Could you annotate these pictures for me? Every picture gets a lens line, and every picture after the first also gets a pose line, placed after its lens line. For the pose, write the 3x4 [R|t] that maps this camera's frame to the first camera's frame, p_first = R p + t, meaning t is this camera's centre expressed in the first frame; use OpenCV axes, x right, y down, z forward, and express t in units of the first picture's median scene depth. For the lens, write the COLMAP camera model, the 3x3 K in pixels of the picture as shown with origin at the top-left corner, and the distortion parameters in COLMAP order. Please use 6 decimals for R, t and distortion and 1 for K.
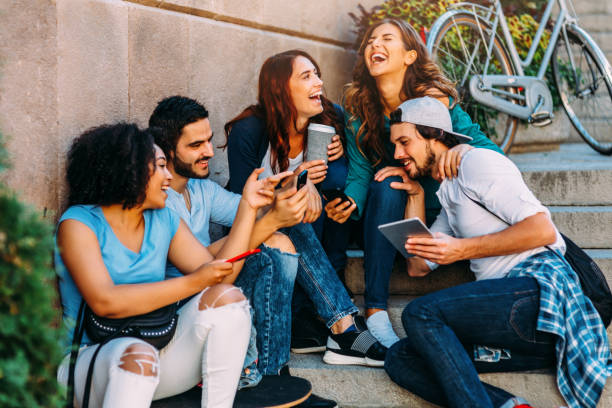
lens RADIAL K [[1448.7, 0, 306.0], [0, 1448.7, 204.0], [0, 0, 1]] dist [-0.041196, 0.008701]
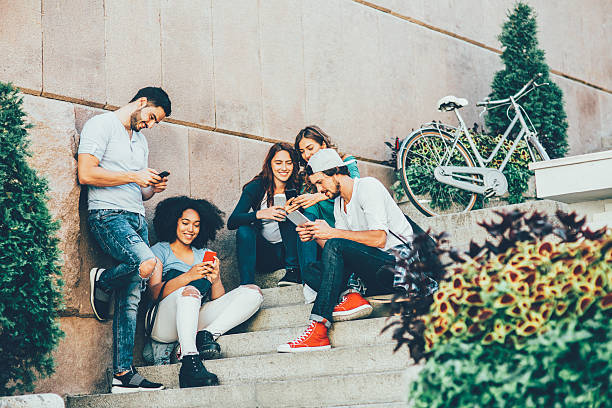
lens RADIAL K [[1448.7, 0, 306.0], [0, 1448.7, 204.0], [0, 0, 1]] dist [-0.041196, 0.008701]
pose [[0.954146, -0.082103, -0.287861, 0.507638], [0.030624, 0.983378, -0.178970, 0.273134], [0.297770, 0.161948, 0.940801, -0.631178]]
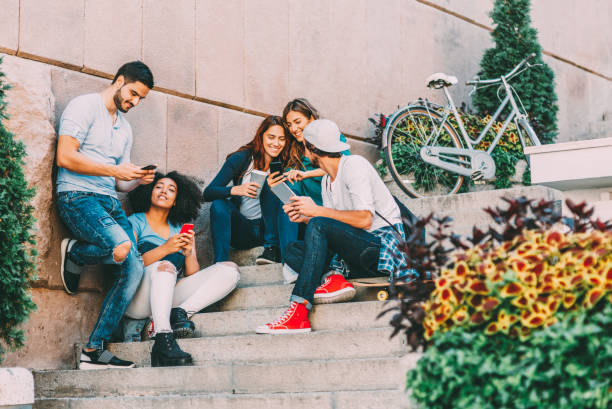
lens RADIAL K [[1519.6, 0, 306.0], [0, 1519.6, 204.5], [0, 0, 1]] dist [-0.042433, 0.115121]
pose [[0.964203, -0.038479, -0.262358, 0.485416], [-0.004605, 0.986836, -0.161658, 0.272280], [0.265124, 0.157079, 0.951333, -0.646966]]
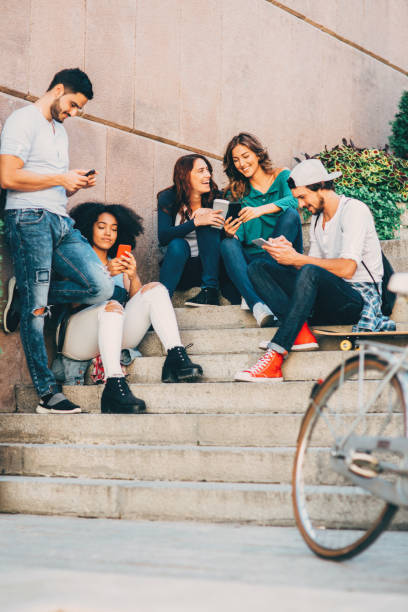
lens RADIAL K [[1448.7, 0, 204.0], [0, 1448.7, 306.0], [0, 0, 1]] dist [-0.041196, 0.008701]
pose [[0.977738, 0.003111, -0.209805, 0.320584], [-0.027407, 0.993217, -0.112997, 0.240894], [0.208030, 0.116232, 0.971192, -0.555021]]
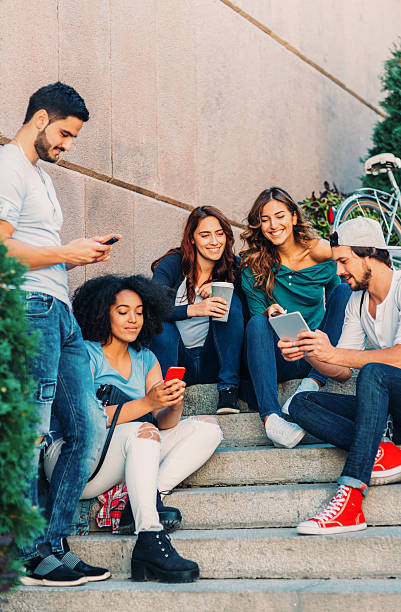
lens RADIAL K [[1519.0, 0, 200.8], [0, 1519.0, 292.7], [0, 0, 1]] dist [0.003507, 0.012912]
pose [[0.998254, -0.021099, -0.055167, 0.046874], [0.013175, 0.990028, -0.140251, 0.141352], [0.057576, 0.139280, 0.988578, -0.276881]]
